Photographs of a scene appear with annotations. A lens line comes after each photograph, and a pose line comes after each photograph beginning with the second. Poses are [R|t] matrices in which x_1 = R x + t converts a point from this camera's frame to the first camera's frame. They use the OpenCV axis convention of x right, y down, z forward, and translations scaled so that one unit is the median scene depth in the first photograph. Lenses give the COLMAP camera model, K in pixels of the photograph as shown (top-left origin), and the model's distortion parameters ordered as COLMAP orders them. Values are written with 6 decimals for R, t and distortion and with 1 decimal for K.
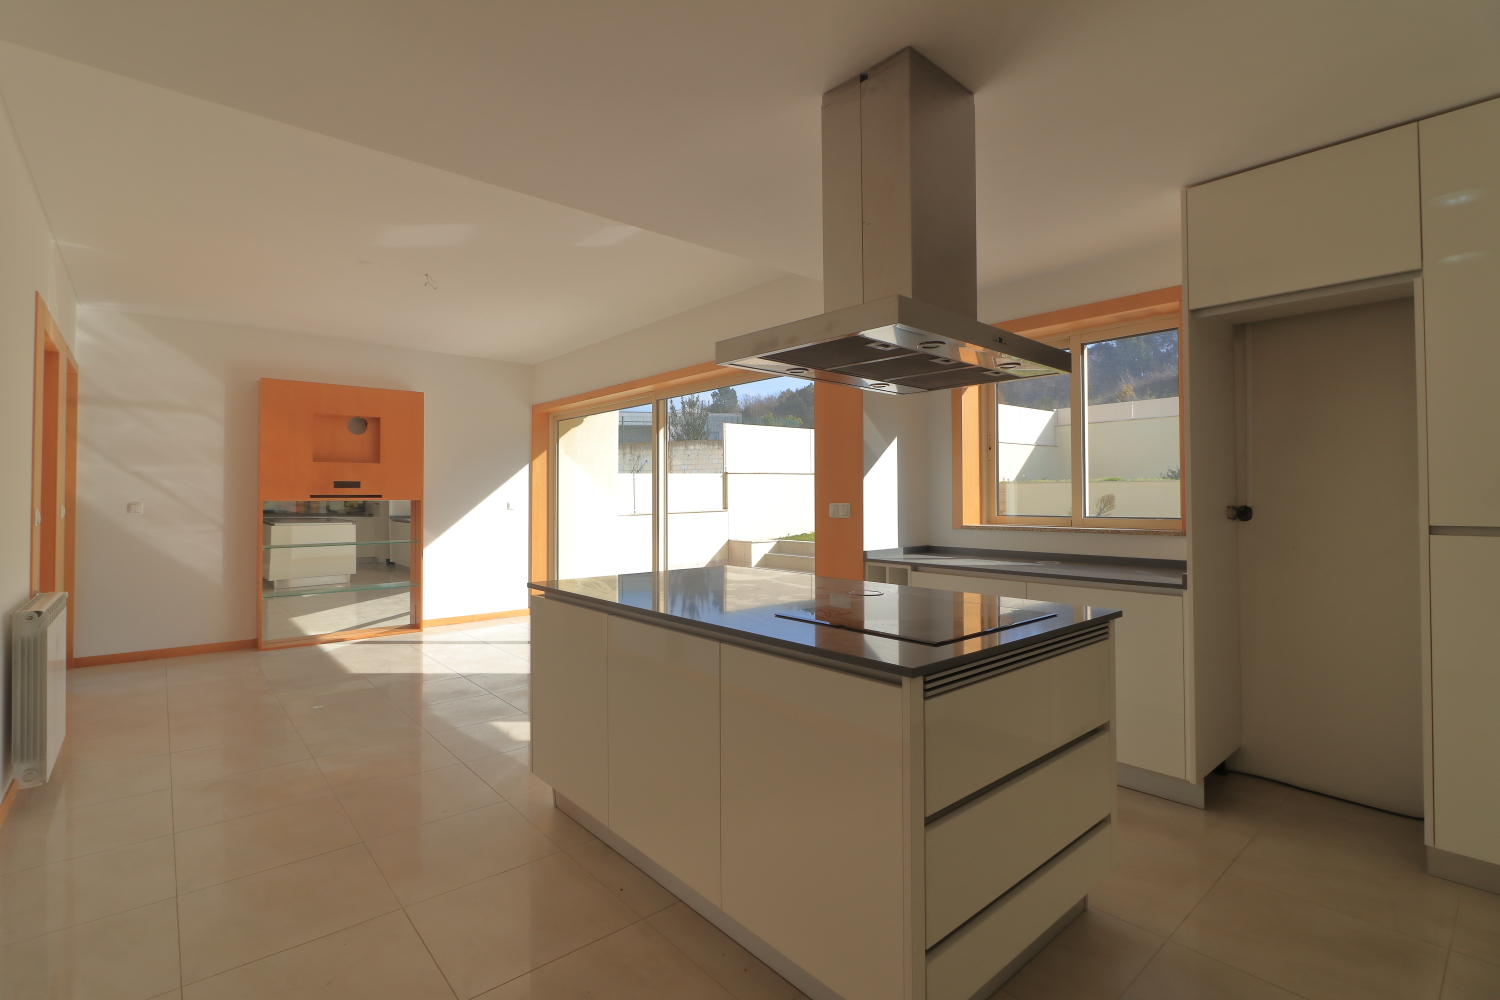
lens RADIAL K [[688.6, 0, 749.8], [0, 688.6, 489.3], [0, 0, 1]] dist [0.002361, -0.004701]
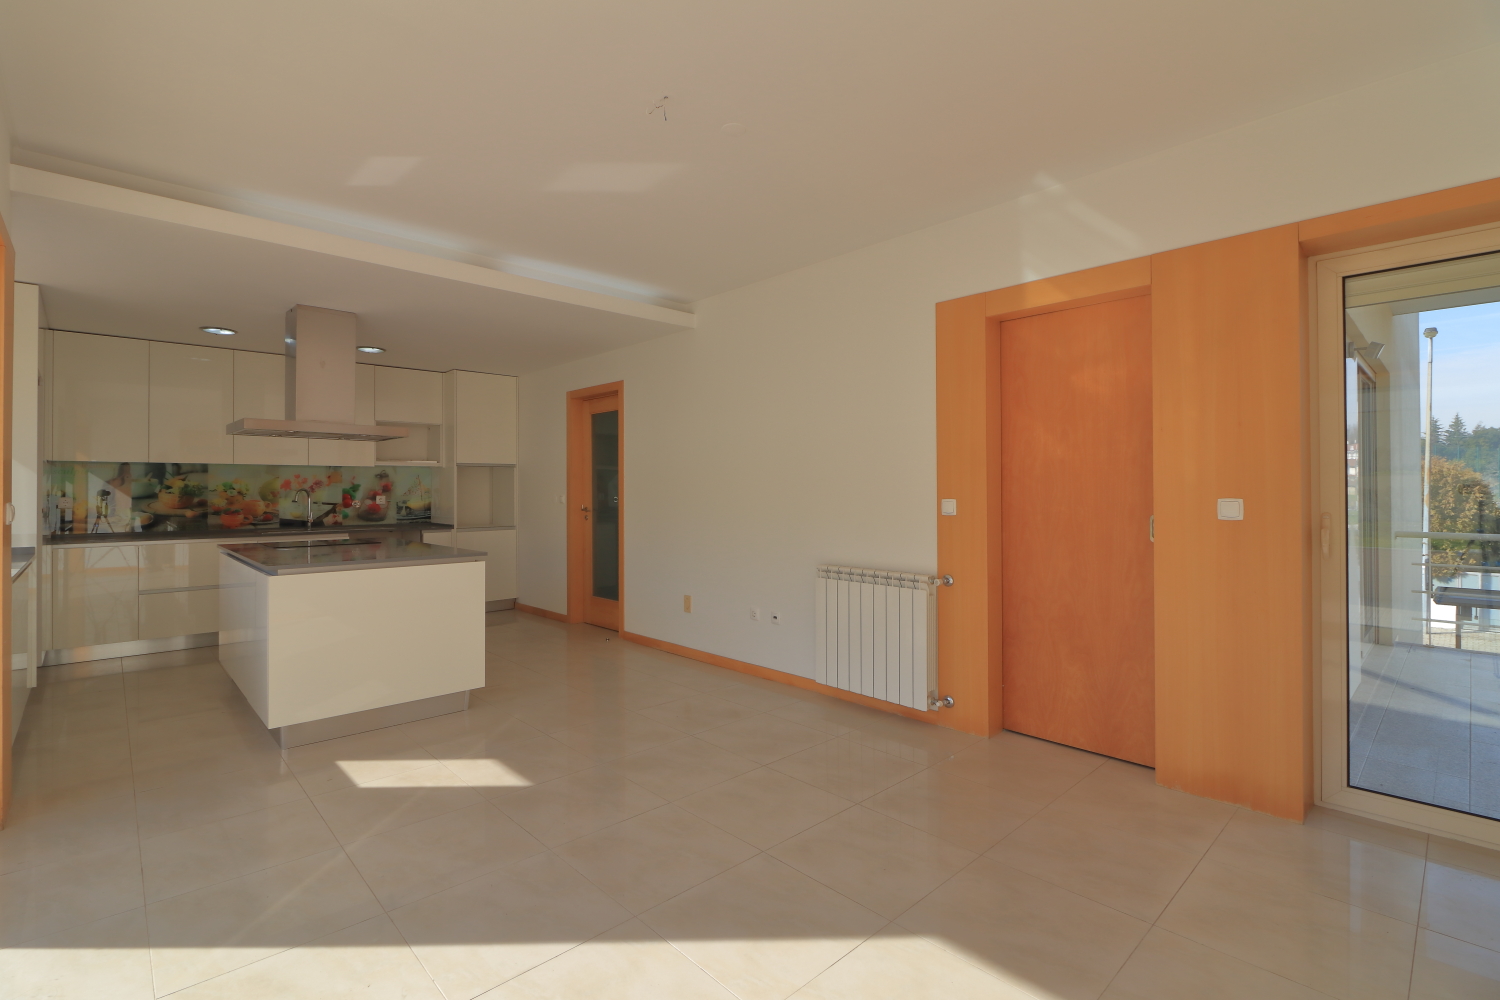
lens RADIAL K [[688.6, 0, 739.9], [0, 688.6, 489.2], [0, 0, 1]] dist [0.002361, -0.004701]
pose [[-0.999313, 0.007497, -0.036286, -0.736776], [0.008053, 0.999852, -0.015194, 0.030952], [0.036167, -0.015476, -0.999226, 2.273832]]
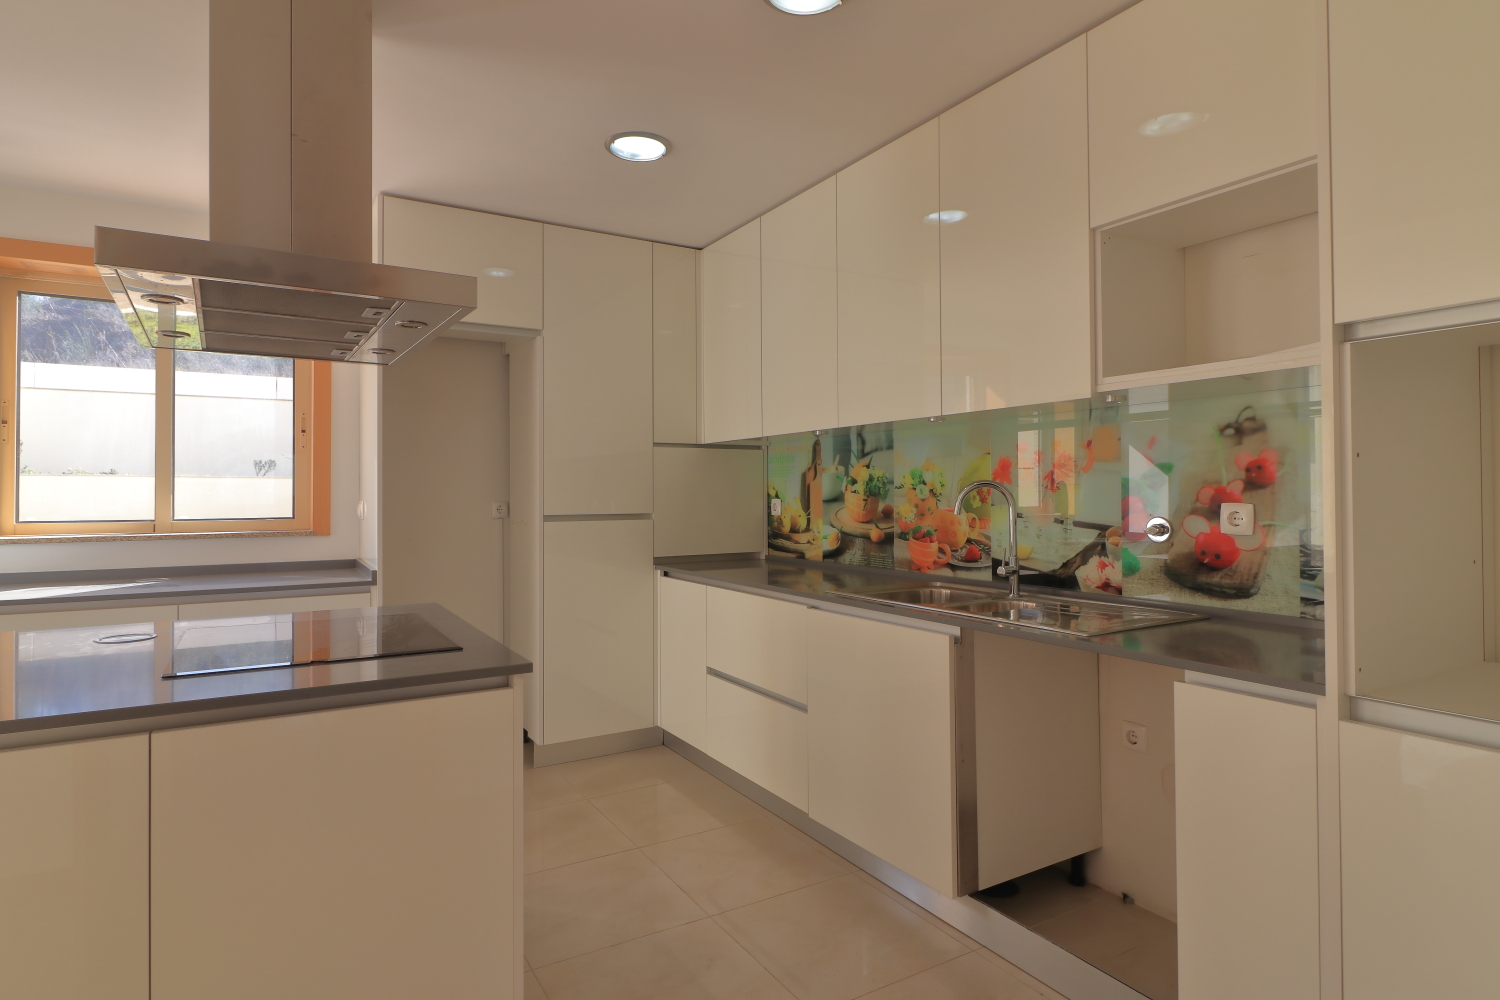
lens RADIAL K [[814.0, 0, 739.4], [0, 814.0, 491.3], [0, 0, 1]] dist [0.001943, -0.000198]
pose [[0.181970, 0.006811, 0.983281, -0.411265], [-0.010492, 0.999933, -0.004985, 0.005735], [-0.983248, -0.009409, 0.182029, 0.225856]]
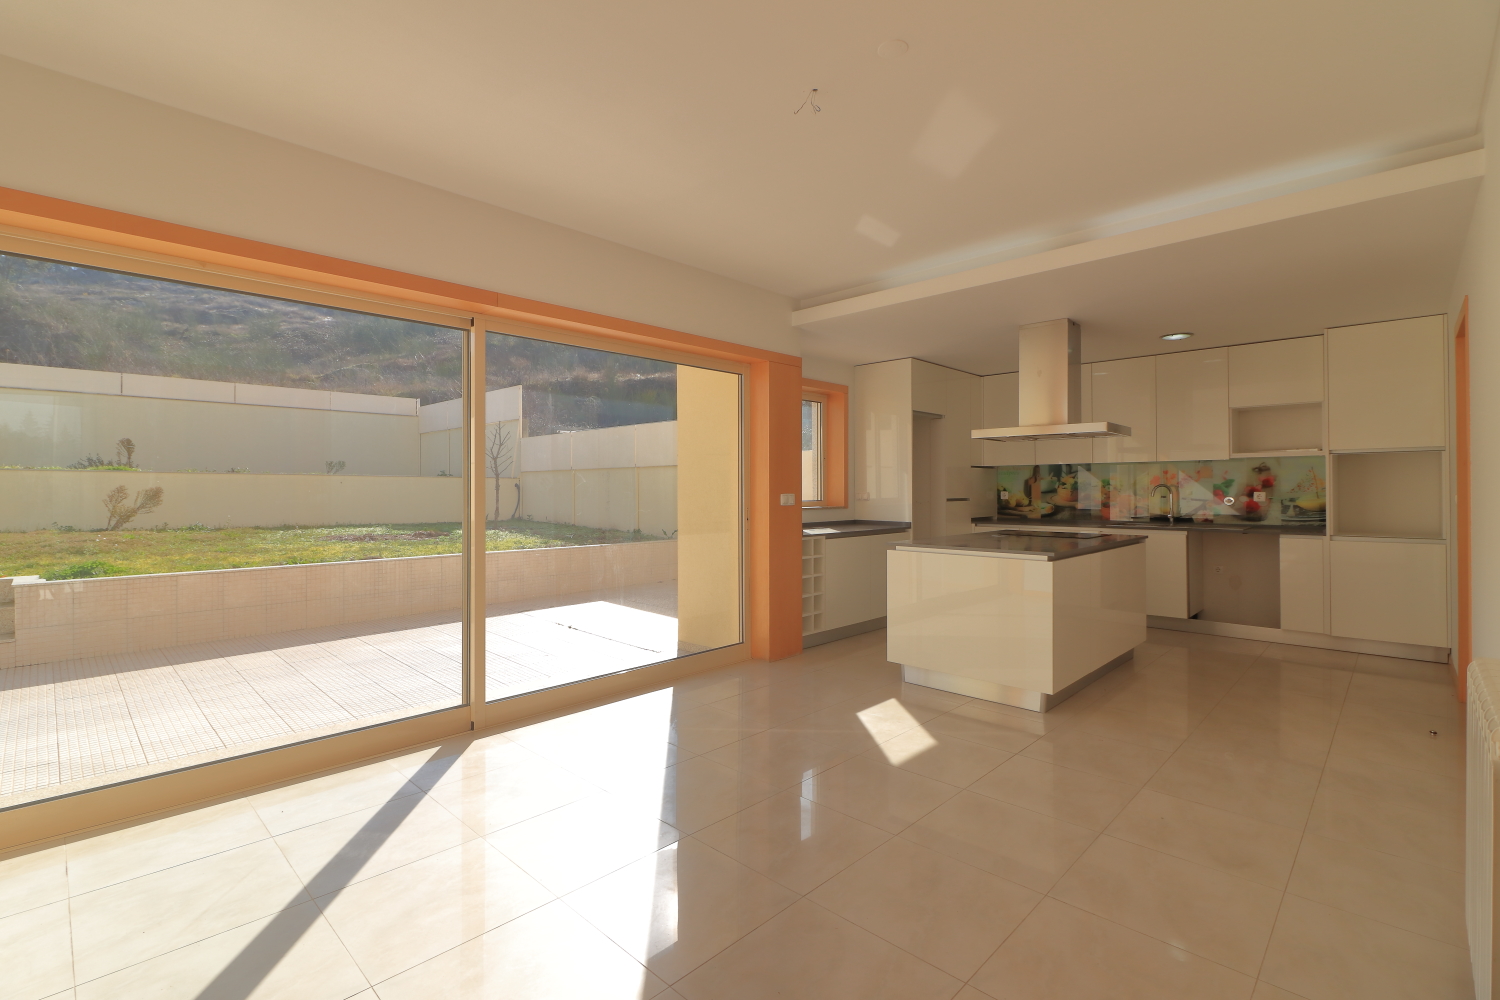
lens RADIAL K [[688.6, 0, 739.8], [0, 688.6, 490.0], [0, 0, 1]] dist [0.002361, -0.004701]
pose [[-0.082747, 0.002991, 0.996566, -1.493071], [-0.010478, 0.999938, -0.003871, 0.025656], [-0.996515, -0.010762, -0.082711, 1.599324]]
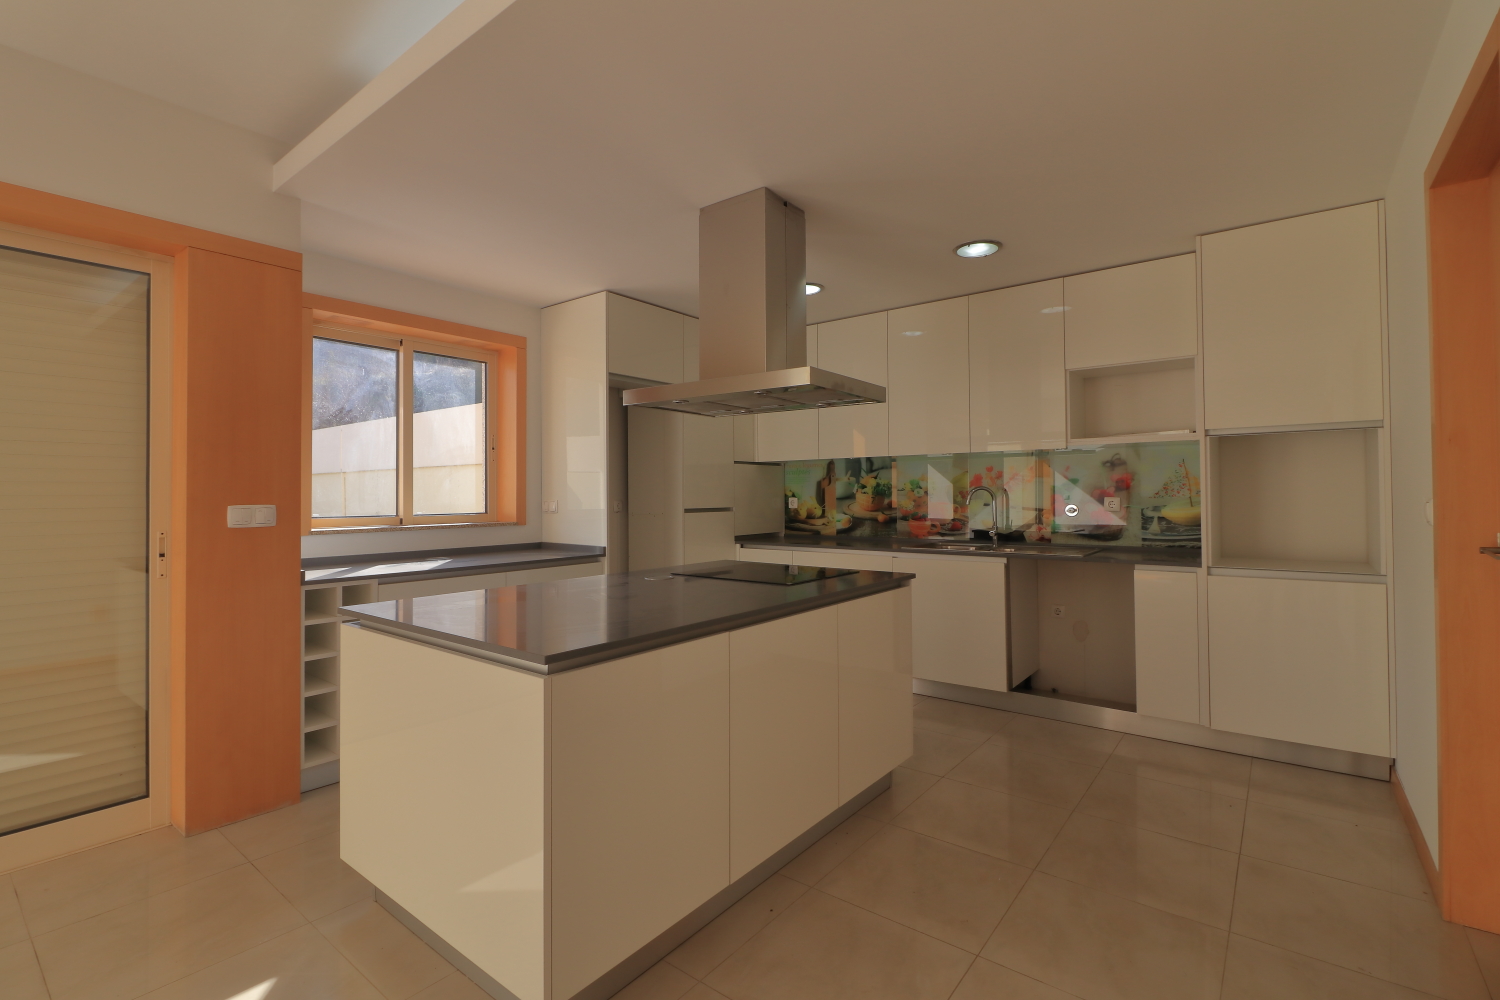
lens RADIAL K [[688.6, 0, 744.2], [0, 688.6, 490.7], [0, 0, 1]] dist [0.002361, -0.004701]
pose [[-0.186933, 0.010885, 0.982312, -0.810722], [-0.005647, 0.999910, -0.012155, 0.015672], [-0.982356, -0.007820, -0.186855, 0.884614]]
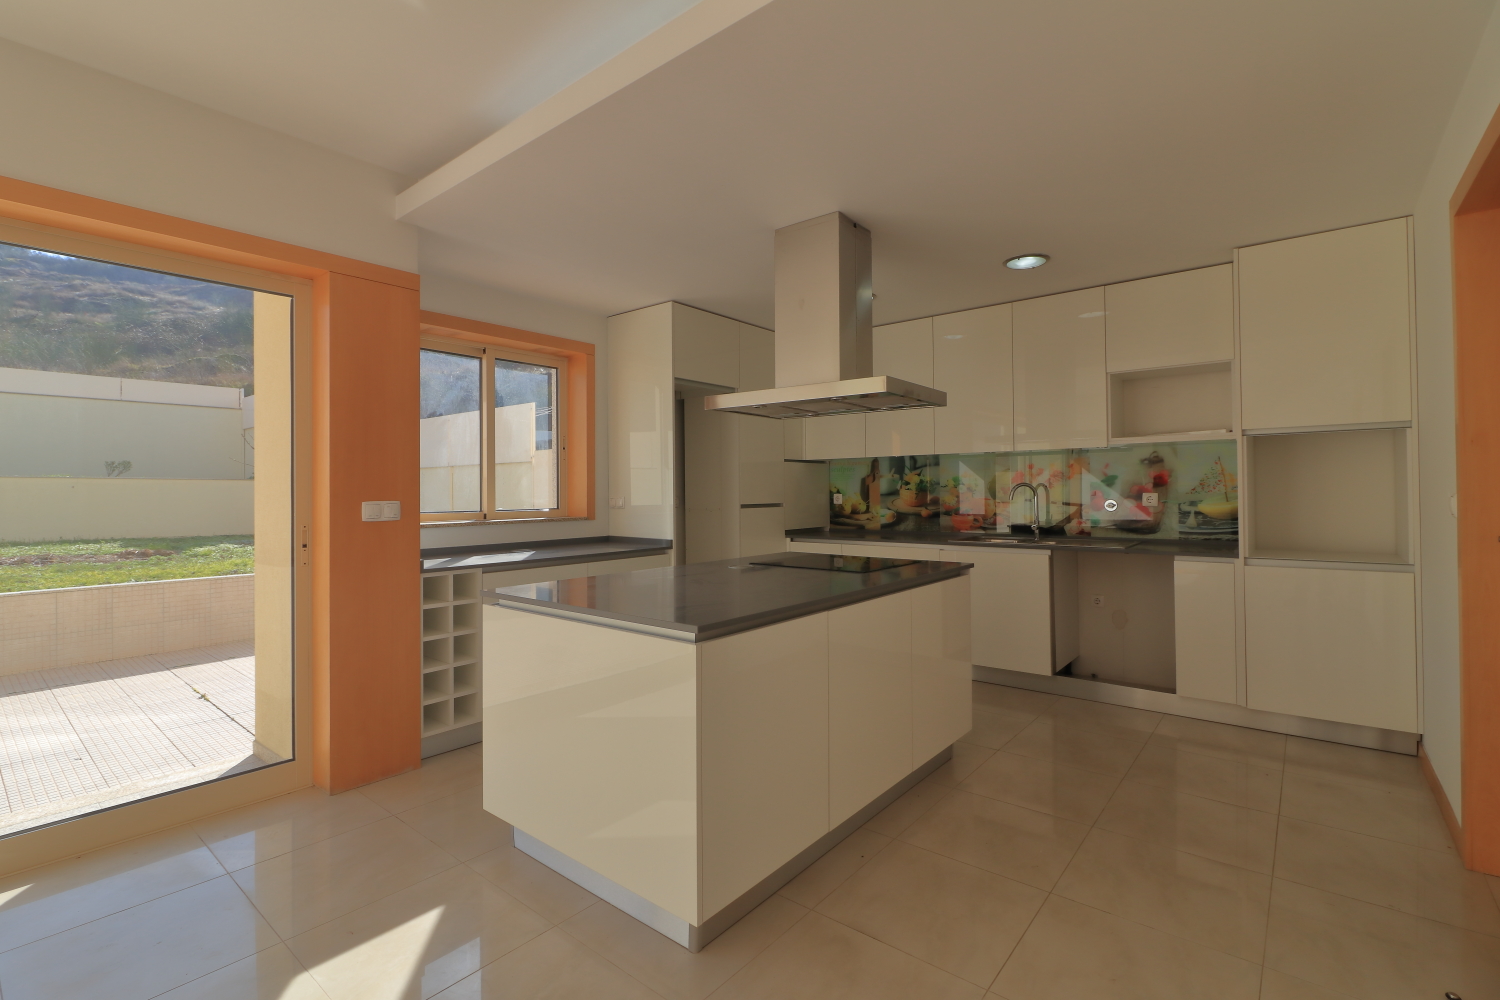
lens RADIAL K [[688.6, 0, 744.6], [0, 688.6, 490.0], [0, 0, 1]] dist [0.002361, -0.004701]
pose [[-0.165749, 0.007090, 0.986142, -0.887635], [-0.003987, 0.999961, -0.007860, 0.016721], [-0.986160, -0.005234, -0.165714, 0.989487]]
